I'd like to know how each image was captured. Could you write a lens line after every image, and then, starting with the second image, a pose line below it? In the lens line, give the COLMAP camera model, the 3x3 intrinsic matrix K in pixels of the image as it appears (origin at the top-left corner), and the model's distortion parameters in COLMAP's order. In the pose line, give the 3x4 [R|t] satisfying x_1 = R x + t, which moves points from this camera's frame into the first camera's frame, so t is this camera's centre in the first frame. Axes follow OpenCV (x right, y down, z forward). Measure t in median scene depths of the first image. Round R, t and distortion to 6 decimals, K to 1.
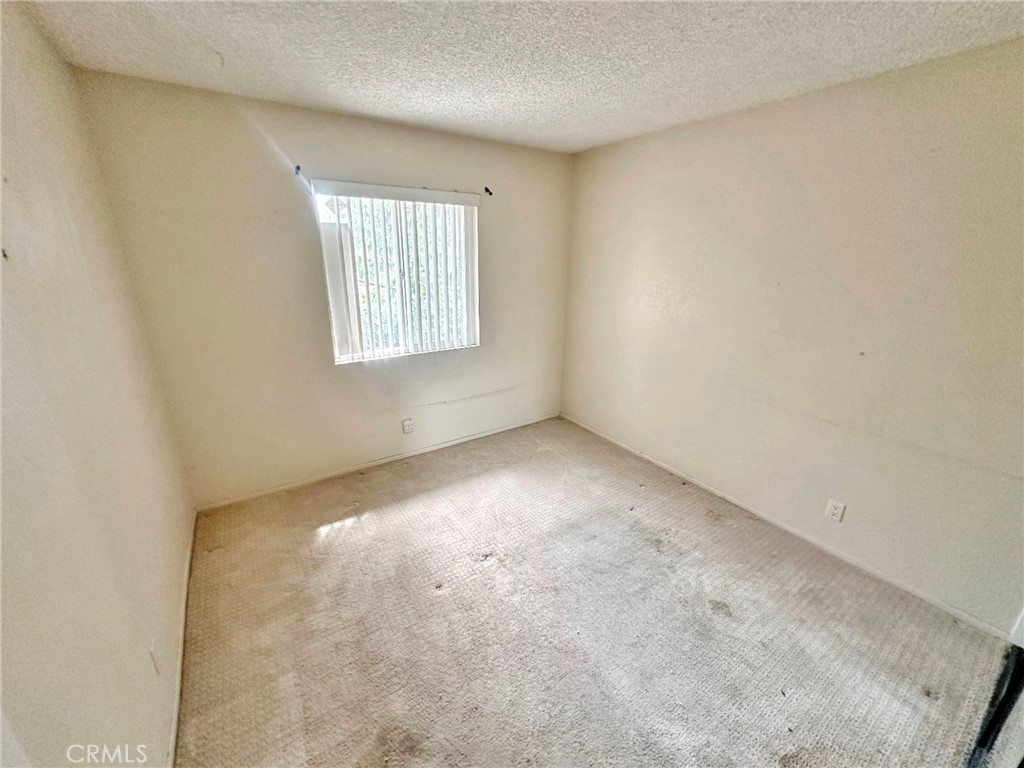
lens RADIAL K [[427.8, 0, 516.7], [0, 427.8, 387.1], [0, 0, 1]] dist [-0.002807, 0.000412]
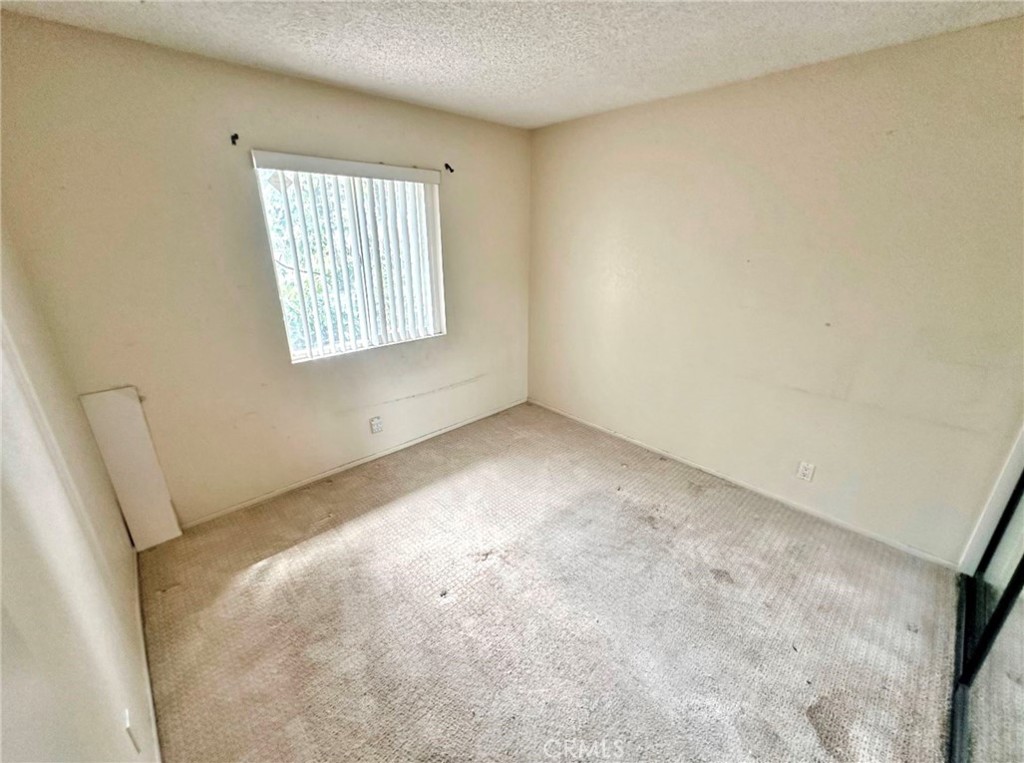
lens RADIAL K [[427.8, 0, 516.7], [0, 427.8, 384.6], [0, 0, 1]] dist [-0.002807, 0.000412]
pose [[0.985305, -0.066712, 0.157238, -0.136364], [0.061756, 0.997434, 0.036204, -0.015072], [-0.159249, -0.025961, 0.986897, 0.058936]]
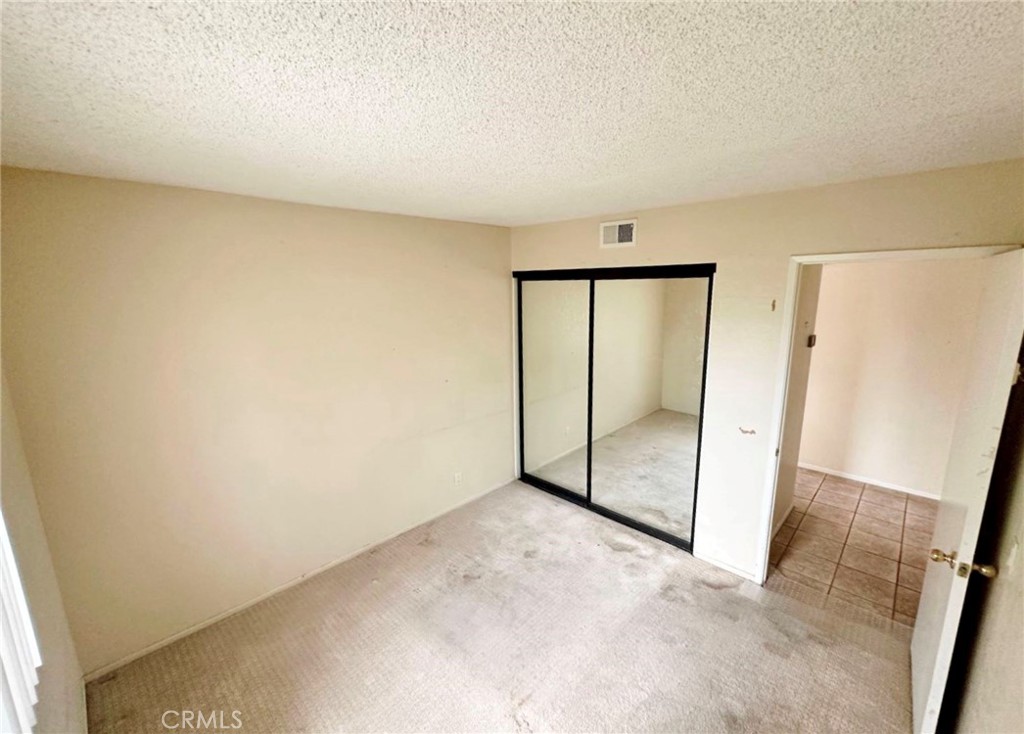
lens RADIAL K [[425.9, 0, 512.0], [0, 425.9, 367.0], [0, 0, 1]] dist [-0.000377, -0.000002]
pose [[-0.211237, -0.195198, 0.957746, -0.738926], [0.310603, 0.915662, 0.255126, -0.441739], [-0.926771, 0.351371, -0.132792, 0.931905]]
